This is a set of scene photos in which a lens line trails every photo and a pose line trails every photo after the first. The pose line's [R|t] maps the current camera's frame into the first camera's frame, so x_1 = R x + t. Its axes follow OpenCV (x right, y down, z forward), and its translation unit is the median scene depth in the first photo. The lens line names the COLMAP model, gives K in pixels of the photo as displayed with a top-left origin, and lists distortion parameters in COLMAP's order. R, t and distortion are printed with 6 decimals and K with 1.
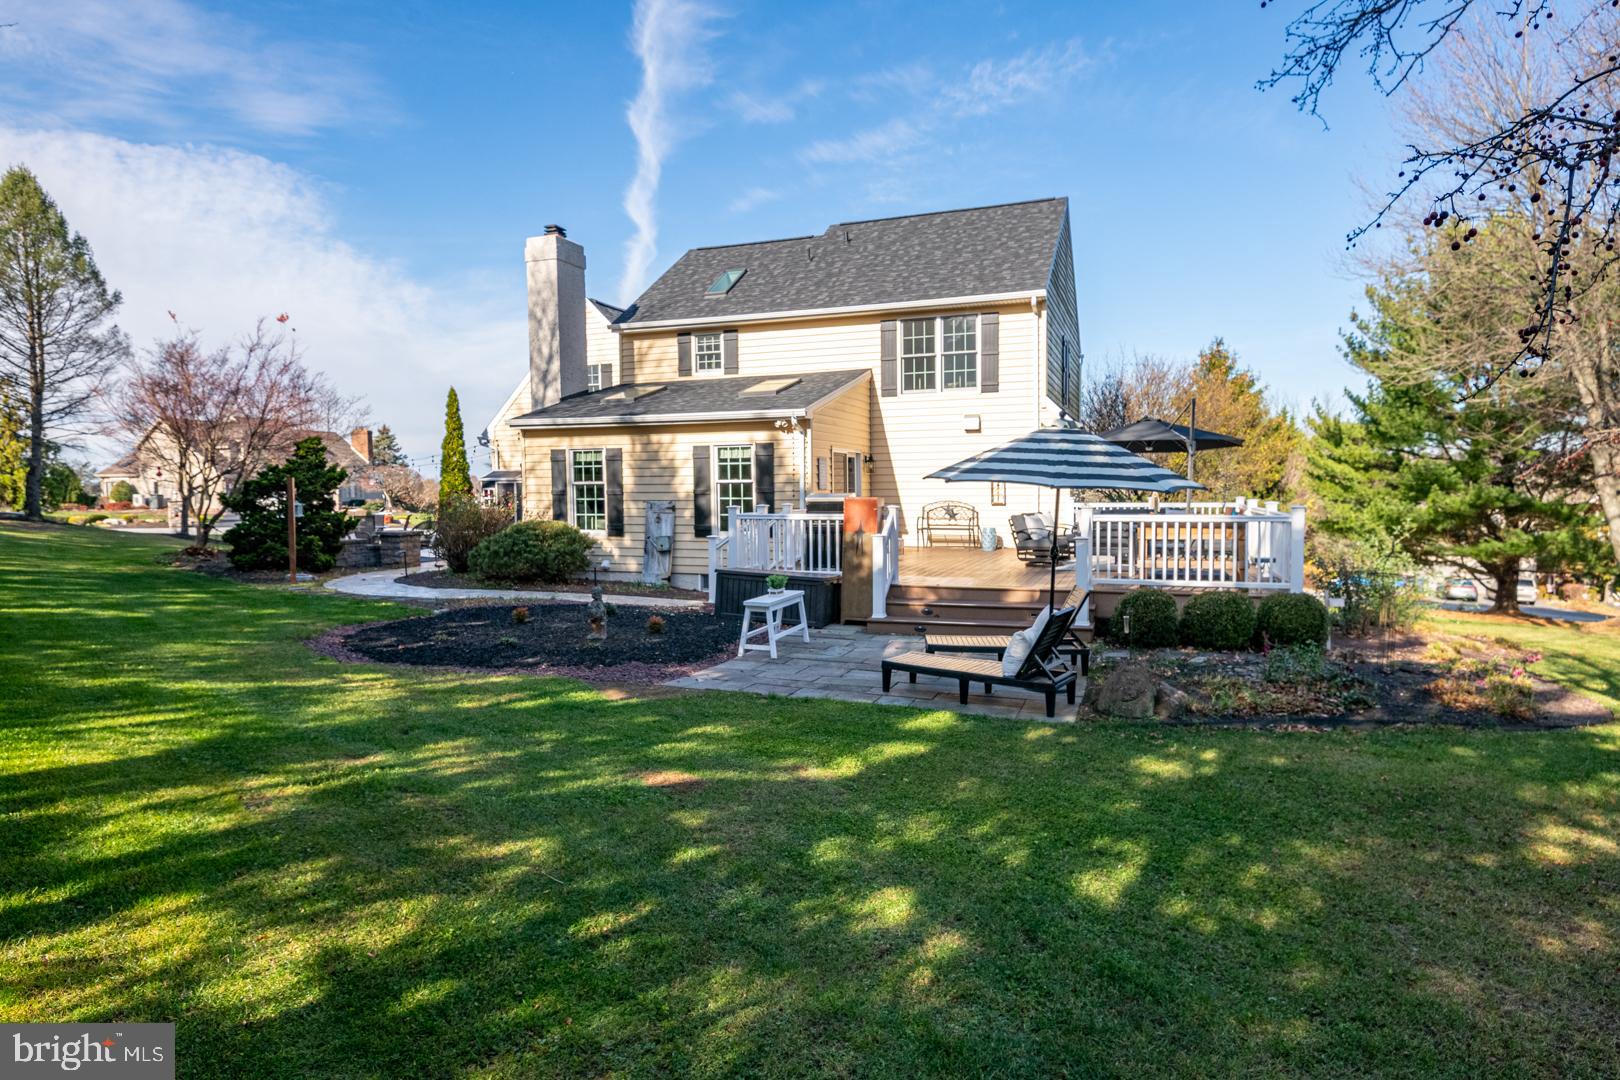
lens RADIAL K [[936.1, 0, 810.0], [0, 936.1, 540.0], [0, 0, 1]] dist [0.012127, -0.000449]
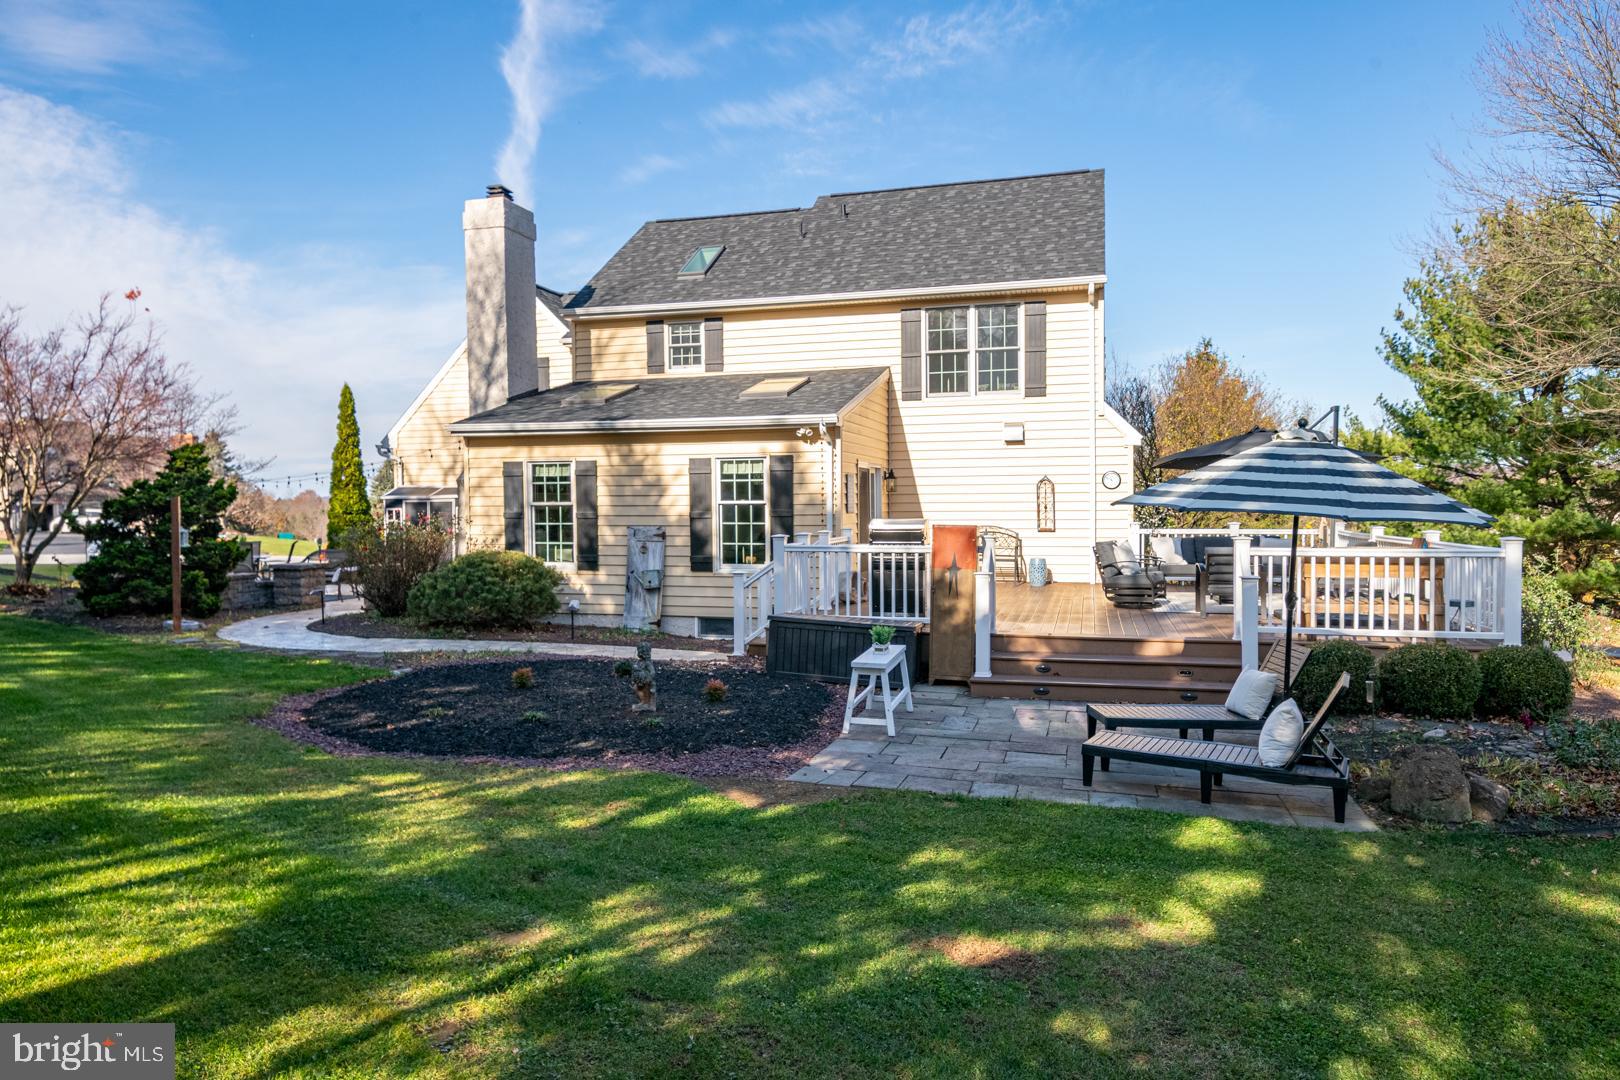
lens RADIAL K [[1083.6, 0, 810.0], [0, 1083.6, 540.0], [0, 0, 1]] dist [0.021734, 0.002548]
pose [[0.997064, -0.000301, 0.076575, -0.086127], [0.002161, 0.999704, -0.024216, -0.006617], [-0.076545, 0.024310, 0.996770, 0.054780]]
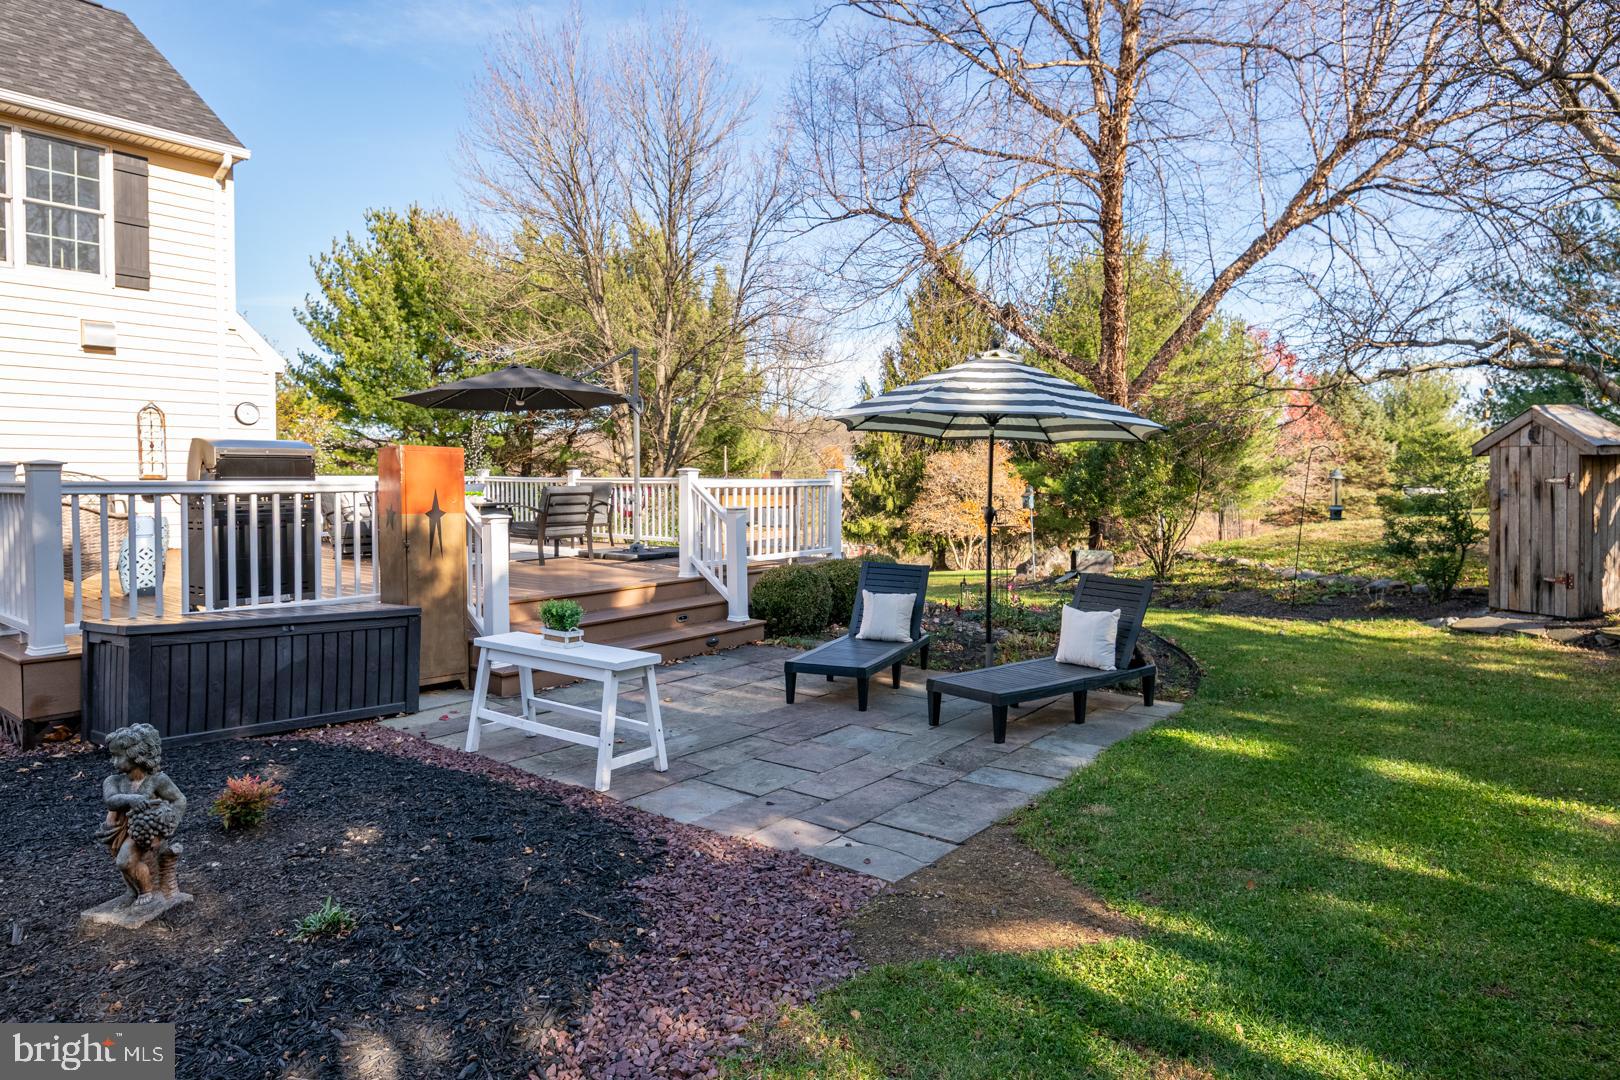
lens RADIAL K [[930.9, 0, 808.2], [0, 930.9, 493.5], [0, 0, 1]] dist [0.002241, -0.000027]
pose [[0.300364, -0.010624, 0.953765, -0.252395], [0.051888, 0.998639, -0.005217, -0.003017], [-0.952412, 0.051056, 0.300507, 0.440029]]
